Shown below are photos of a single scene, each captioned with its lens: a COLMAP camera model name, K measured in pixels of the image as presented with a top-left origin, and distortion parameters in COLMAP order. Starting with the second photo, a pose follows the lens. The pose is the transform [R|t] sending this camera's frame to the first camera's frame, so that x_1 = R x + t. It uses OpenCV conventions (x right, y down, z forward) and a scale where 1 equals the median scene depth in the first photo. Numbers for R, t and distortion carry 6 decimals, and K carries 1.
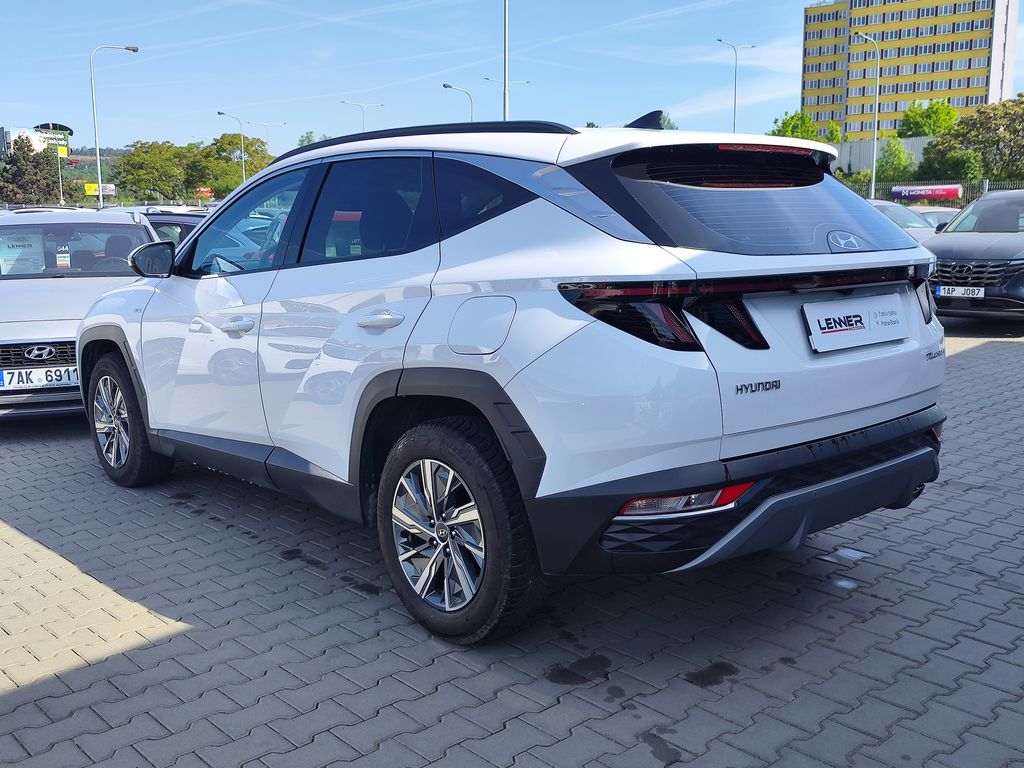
lens RADIAL K [[991.2, 0, 513.1], [0, 991.2, 379.5], [0, 0, 1]] dist [0.022525, 0.000000]
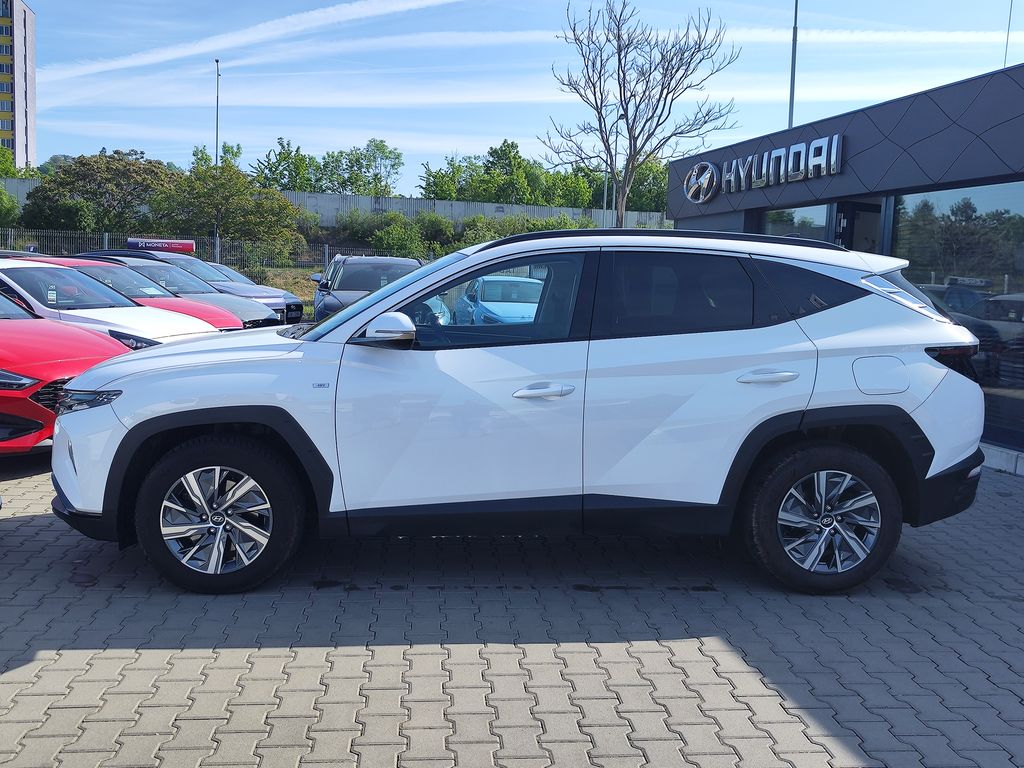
lens RADIAL K [[991.2, 0, 511.6], [0, 991.2, 386.5], [0, 0, 1]] dist [0.022525, 0.000000]
pose [[0.631423, -0.058804, 0.773205, -1.462717], [0.086818, 0.996212, 0.004866, -0.087048], [-0.770563, 0.064056, 0.634137, 0.420142]]
